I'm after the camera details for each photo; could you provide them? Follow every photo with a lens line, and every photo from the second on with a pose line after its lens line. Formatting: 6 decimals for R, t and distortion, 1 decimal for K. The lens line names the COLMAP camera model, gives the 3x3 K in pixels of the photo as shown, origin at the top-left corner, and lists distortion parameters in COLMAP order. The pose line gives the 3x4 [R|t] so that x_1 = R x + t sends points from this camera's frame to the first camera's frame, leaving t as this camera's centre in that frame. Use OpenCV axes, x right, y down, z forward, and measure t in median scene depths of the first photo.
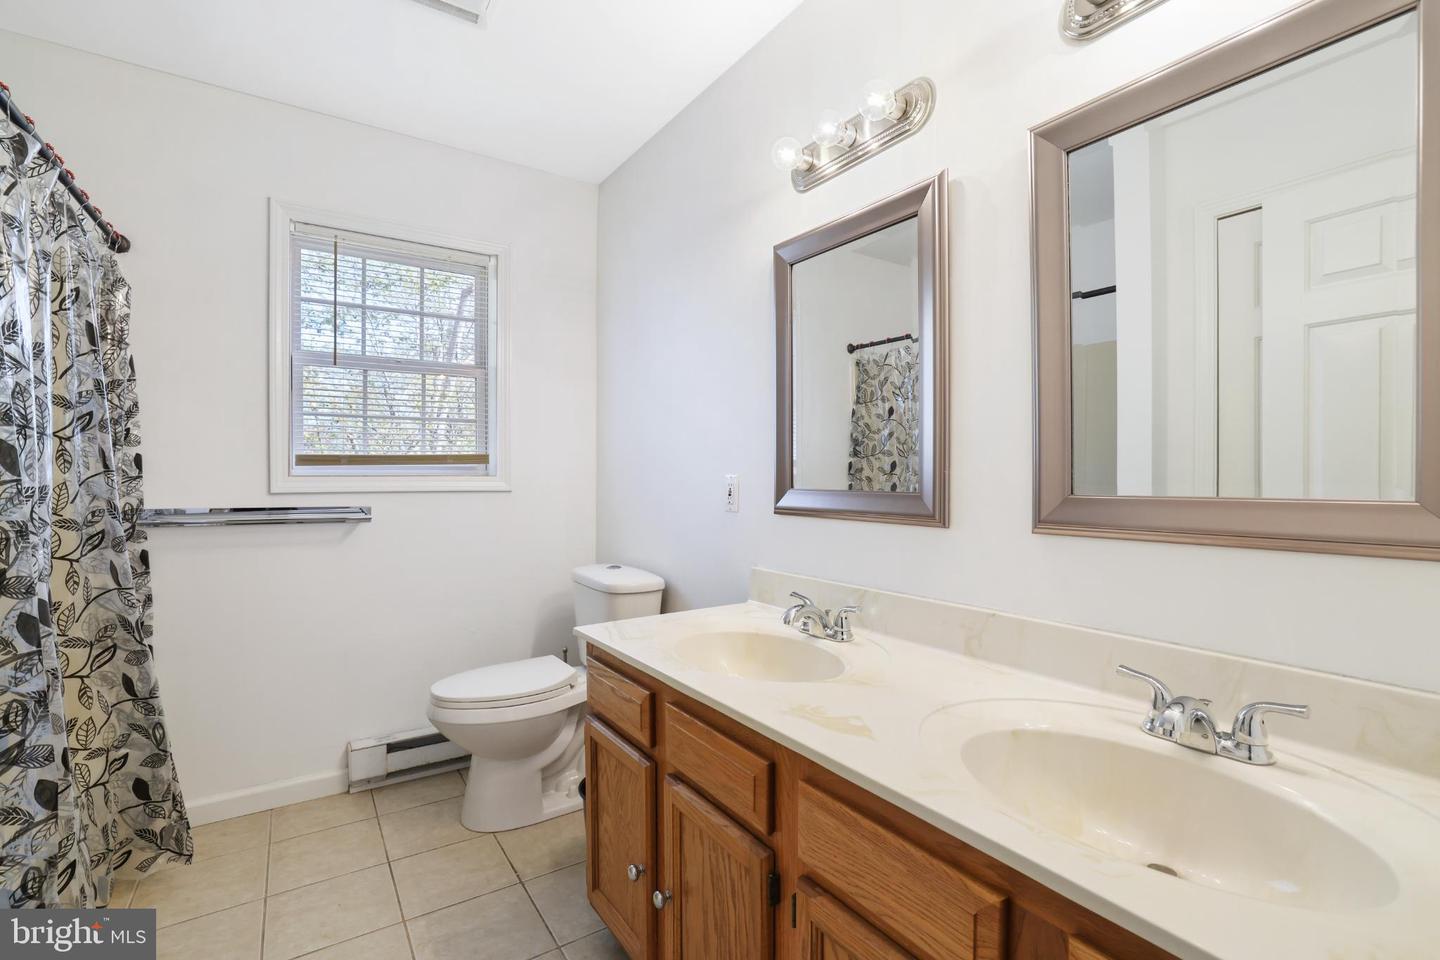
lens RADIAL K [[644.4, 0, 720.0], [0, 644.4, 480.0], [0, 0, 1]] dist [-0.045893, 0.017712]
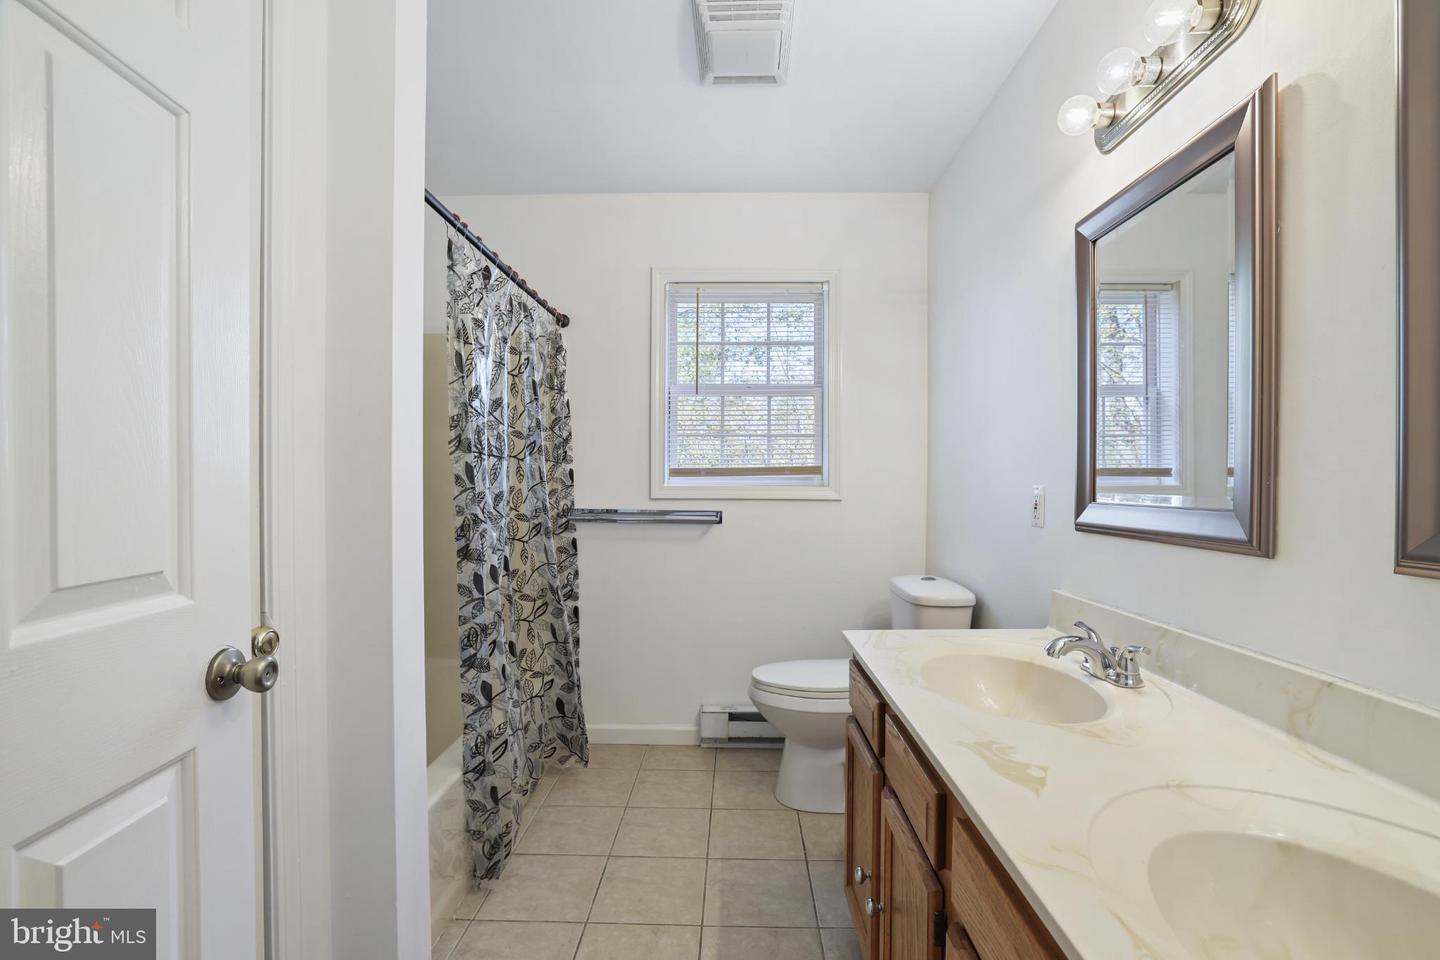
lens RADIAL K [[636.0, 0, 720.3], [0, 636.0, 489.2], [0, 0, 1]] dist [-0.046637, 0.017548]
pose [[0.821491, 0.006891, -0.570179, 0.177012], [-0.007446, 0.999971, 0.001358, -0.001363], [0.570172, 0.003130, 0.821519, 0.030445]]
